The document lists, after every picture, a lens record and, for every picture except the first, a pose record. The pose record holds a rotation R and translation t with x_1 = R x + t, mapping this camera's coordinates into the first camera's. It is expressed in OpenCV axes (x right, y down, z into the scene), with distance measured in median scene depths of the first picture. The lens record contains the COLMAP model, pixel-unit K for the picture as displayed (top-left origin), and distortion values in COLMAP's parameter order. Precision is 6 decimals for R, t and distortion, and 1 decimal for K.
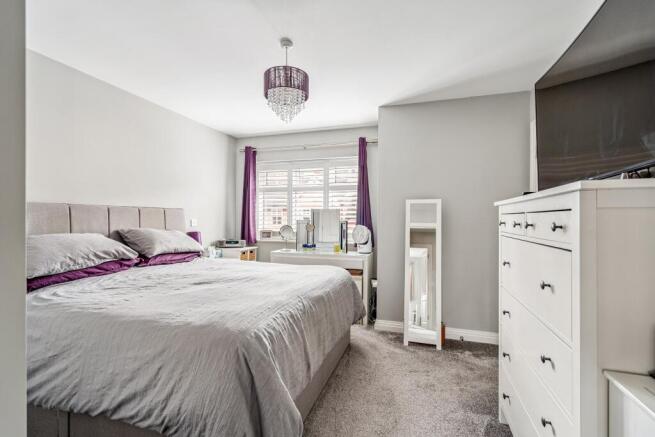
lens RADIAL K [[303.2, 0, 328.3], [0, 303.2, 215.6], [0, 0, 1]] dist [-0.002856, 0.001686]
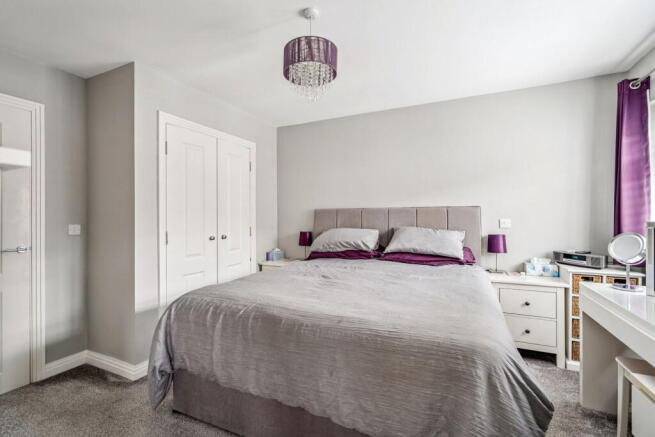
lens RADIAL K [[303.2, 0, 327.1], [0, 303.2, 218.8], [0, 0, 1]] dist [-0.002856, 0.001686]
pose [[-0.097973, 0.000015, -0.995189, 0.564698], [0.008976, 0.999959, -0.000868, 0.012372], [0.995149, -0.009018, -0.097970, 0.936816]]
